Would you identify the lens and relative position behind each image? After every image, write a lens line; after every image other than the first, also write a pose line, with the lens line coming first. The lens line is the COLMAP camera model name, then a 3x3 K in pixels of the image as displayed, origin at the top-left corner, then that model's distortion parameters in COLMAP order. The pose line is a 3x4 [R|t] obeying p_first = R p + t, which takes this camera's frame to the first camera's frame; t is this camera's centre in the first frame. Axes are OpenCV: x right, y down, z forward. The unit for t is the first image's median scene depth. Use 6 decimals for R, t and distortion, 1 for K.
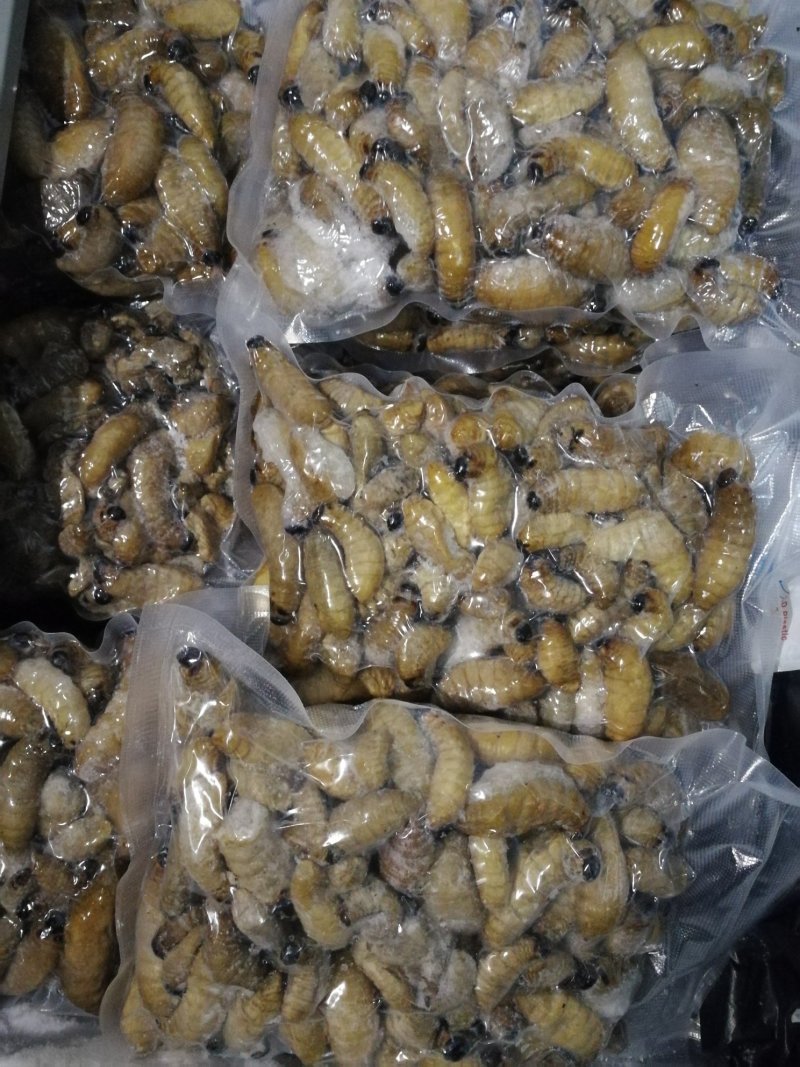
lens RADIAL K [[767.1, 0, 400.0], [0, 767.1, 533.5], [0, 0, 1]] dist [0.133543, -0.314322]
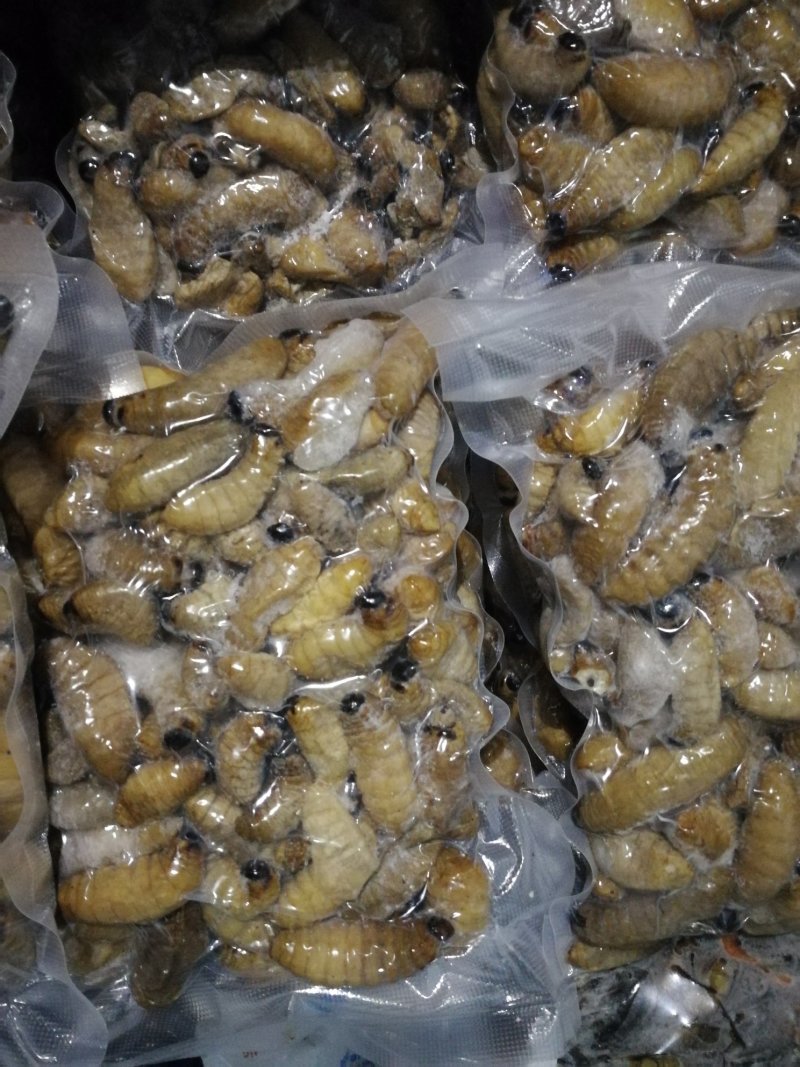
lens RADIAL K [[792.7, 0, 400.0], [0, 792.7, 533.5], [0, 0, 1]] dist [-0.024952, 0.003103]
pose [[0.238398, 0.967588, 0.083305, -0.042861], [-0.962231, 0.246944, -0.114585, -0.038693], [-0.131443, -0.052842, 0.989914, 0.224650]]
